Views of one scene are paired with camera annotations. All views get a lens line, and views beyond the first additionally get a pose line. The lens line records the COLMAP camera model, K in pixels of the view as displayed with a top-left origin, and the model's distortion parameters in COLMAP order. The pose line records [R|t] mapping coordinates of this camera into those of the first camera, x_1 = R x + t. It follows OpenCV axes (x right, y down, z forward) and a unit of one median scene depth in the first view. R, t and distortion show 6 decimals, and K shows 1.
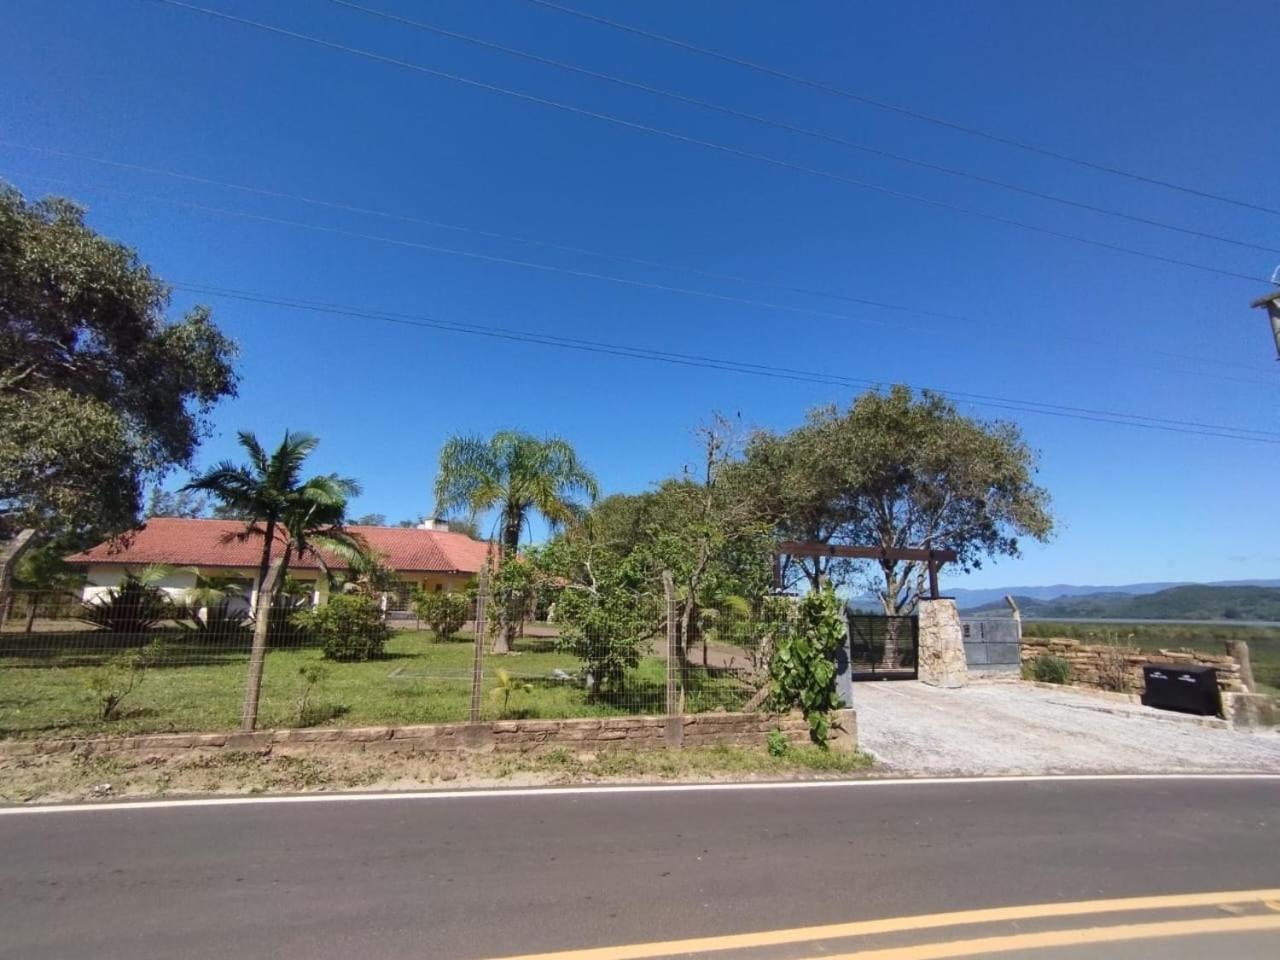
lens RADIAL K [[498.7, 0, 640.0], [0, 498.7, 480.0], [0, 0, 1]] dist [-0.014842, 0.009466]
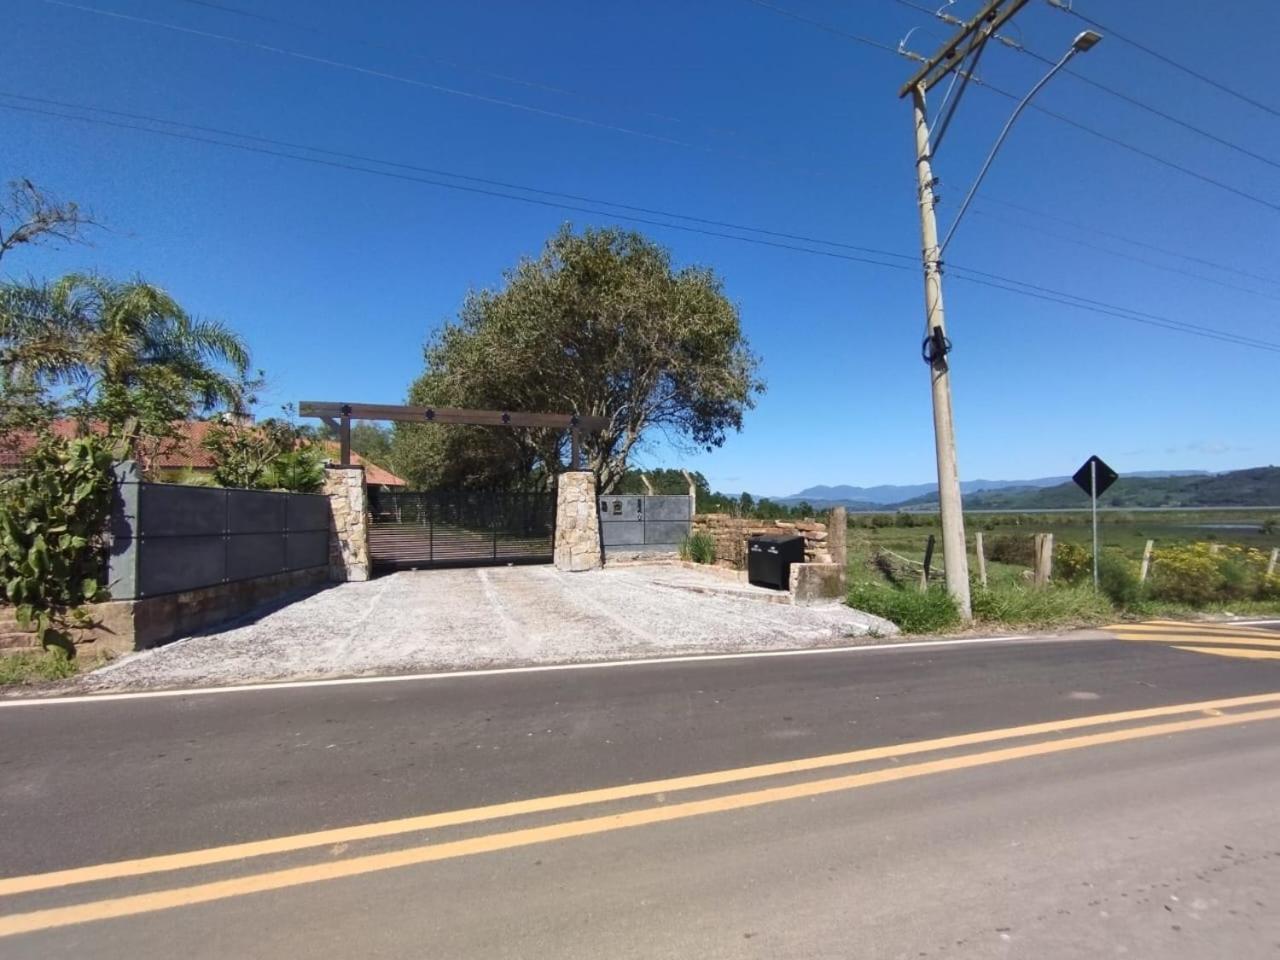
lens RADIAL K [[498.7, 0, 640.0], [0, 498.7, 480.0], [0, 0, 1]] dist [-0.014842, 0.009466]
pose [[0.996791, -0.018129, 0.077974, 0.751941], [0.002958, 0.981695, 0.190438, 0.110740], [-0.079999, -0.189596, 0.978598, 0.195900]]
